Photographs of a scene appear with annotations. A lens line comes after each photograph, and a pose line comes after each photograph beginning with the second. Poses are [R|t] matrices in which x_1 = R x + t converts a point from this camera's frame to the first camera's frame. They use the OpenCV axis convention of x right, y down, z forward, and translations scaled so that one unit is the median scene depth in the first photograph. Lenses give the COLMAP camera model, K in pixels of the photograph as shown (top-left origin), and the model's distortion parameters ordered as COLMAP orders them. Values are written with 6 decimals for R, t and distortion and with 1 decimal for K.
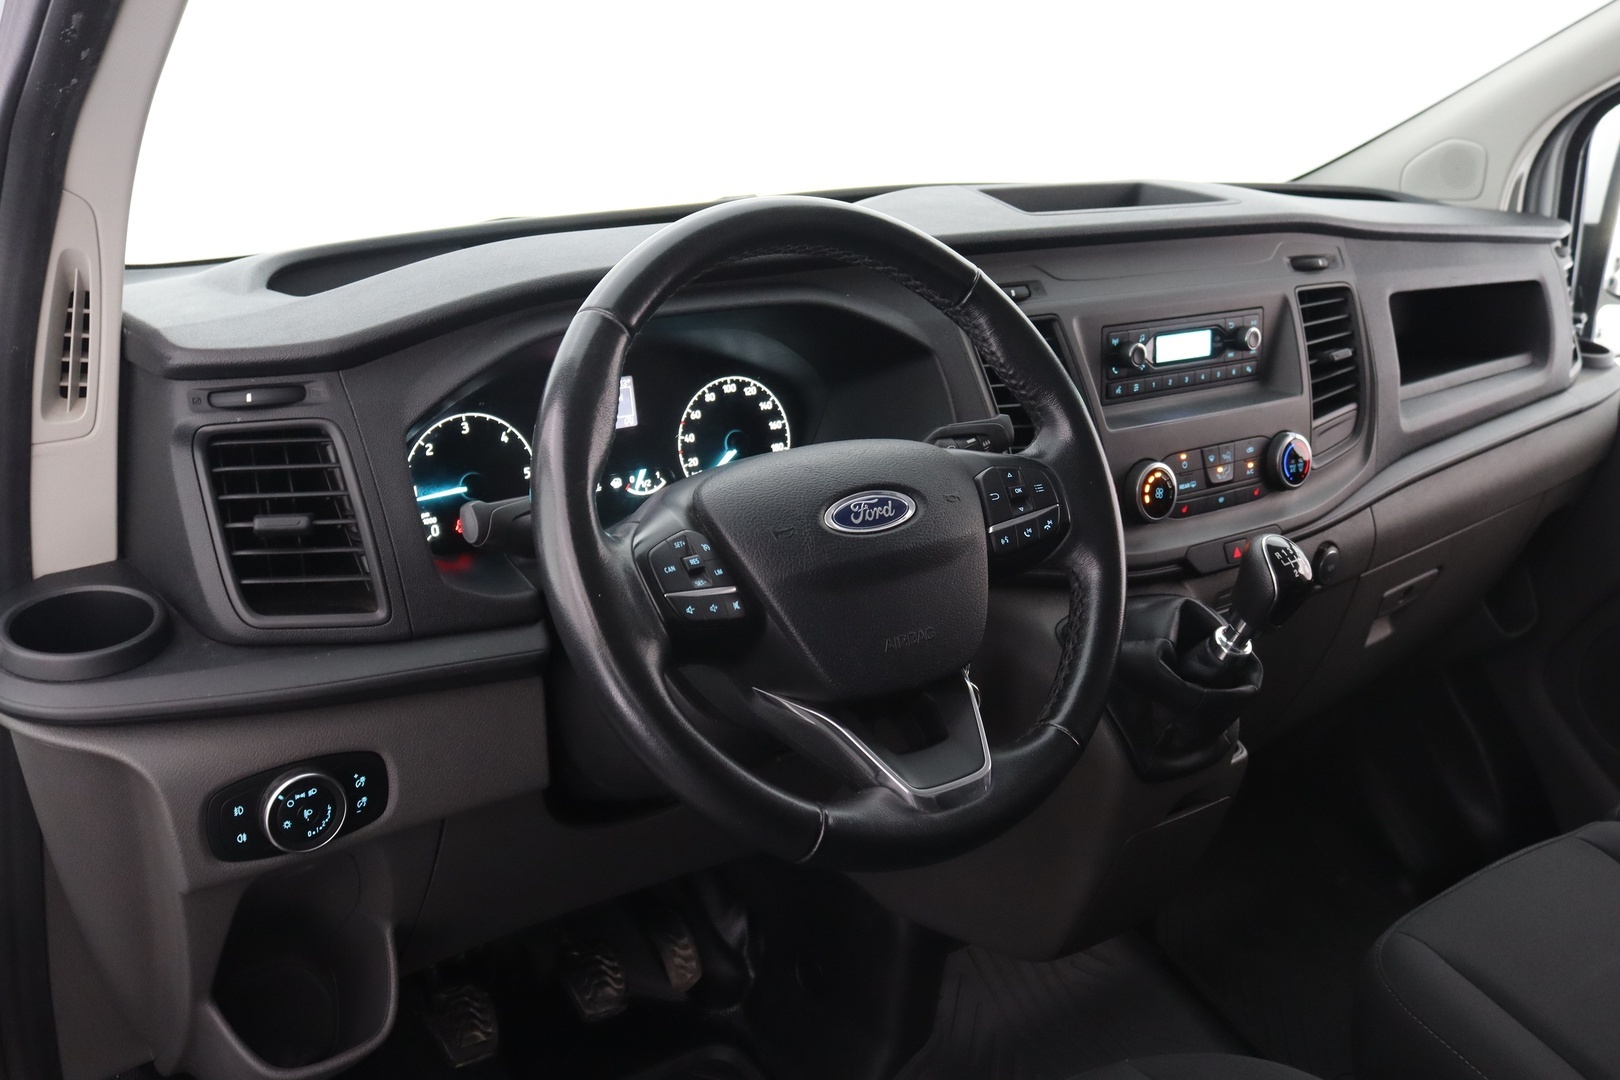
lens RADIAL K [[1485.6, 0, 810.0], [0, 1485.6, 540.0], [0, 0, 1]] dist [-0.084648, 0.005396]
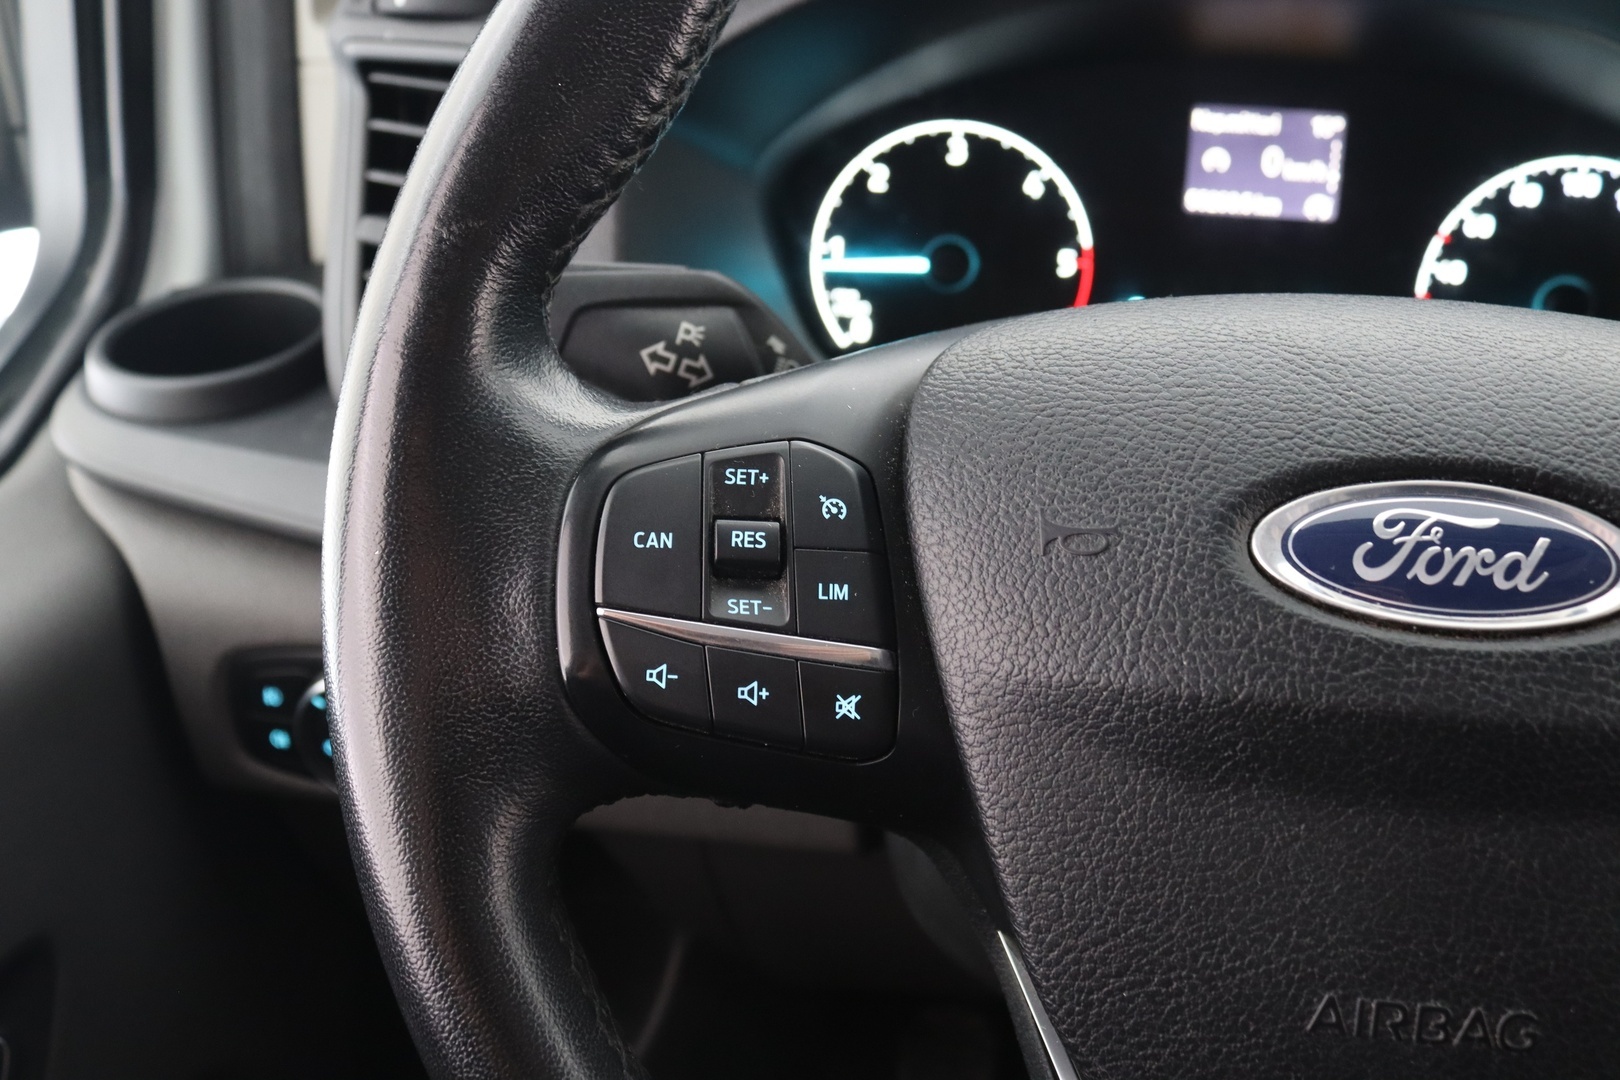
lens RADIAL K [[1485.6, 0, 810.0], [0, 1485.6, 540.0], [0, 0, 1]] dist [-0.084648, 0.005396]
pose [[0.715081, 0.307033, -0.628004, 0.129134], [-0.223523, 0.951643, 0.210745, -0.053805], [0.662341, -0.010327, 0.749131, 0.706518]]
